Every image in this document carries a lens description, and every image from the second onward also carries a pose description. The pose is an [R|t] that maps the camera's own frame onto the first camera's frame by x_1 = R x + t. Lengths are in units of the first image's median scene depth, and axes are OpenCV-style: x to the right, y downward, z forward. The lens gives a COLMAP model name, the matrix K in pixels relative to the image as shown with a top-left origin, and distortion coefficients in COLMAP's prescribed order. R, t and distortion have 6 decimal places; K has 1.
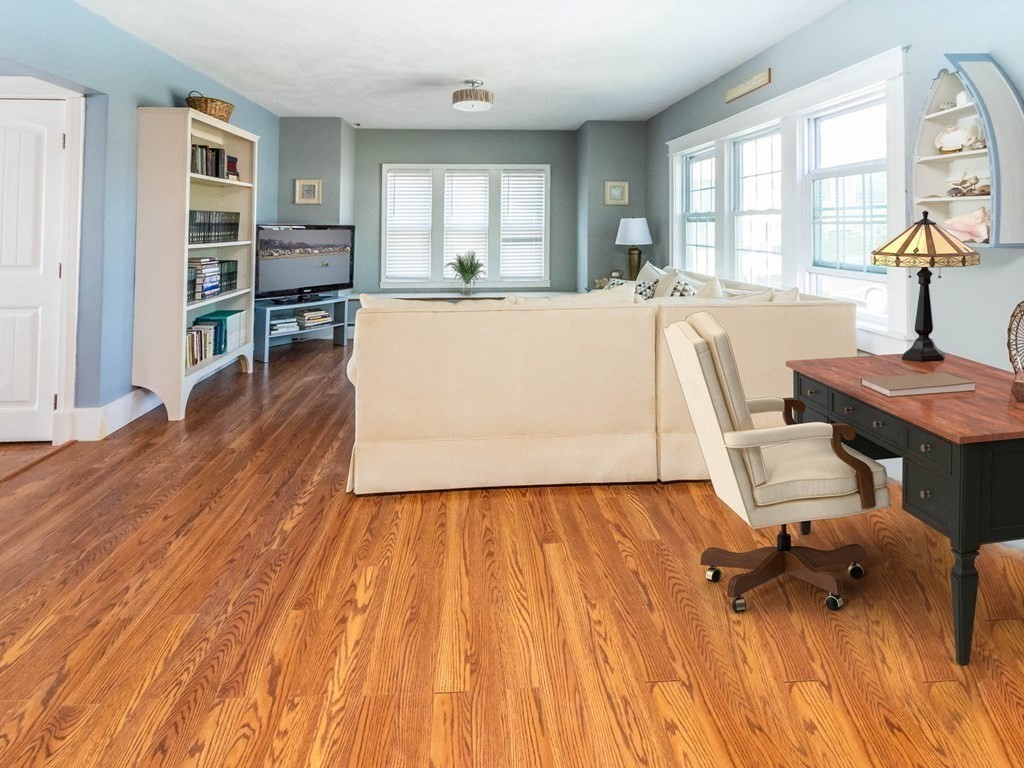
lens RADIAL K [[642.6, 0, 512.0], [0, 642.6, 384.0], [0, 0, 1]] dist [0.027568, -0.000525]
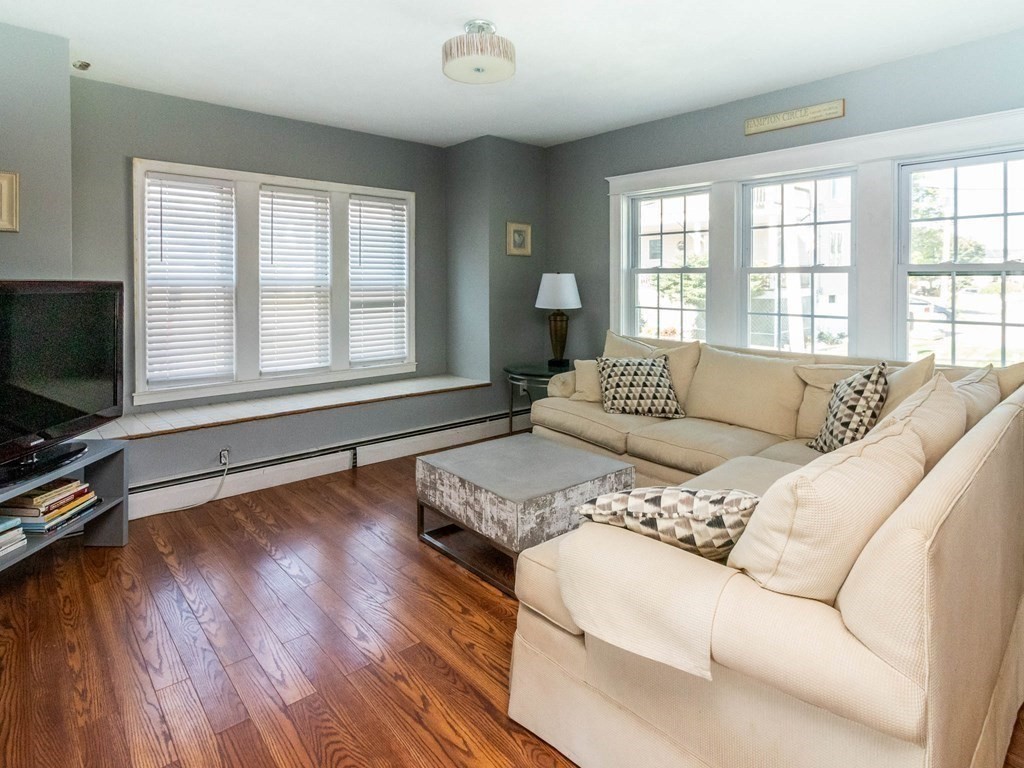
lens RADIAL K [[642.6, 0, 512.0], [0, 642.6, 384.0], [0, 0, 1]] dist [0.027568, -0.000525]
pose [[0.751879, -0.099442, 0.651759, -0.334376], [0.149675, 0.988494, -0.021848, -0.119089], [-0.642087, 0.113979, 0.758112, 0.468647]]
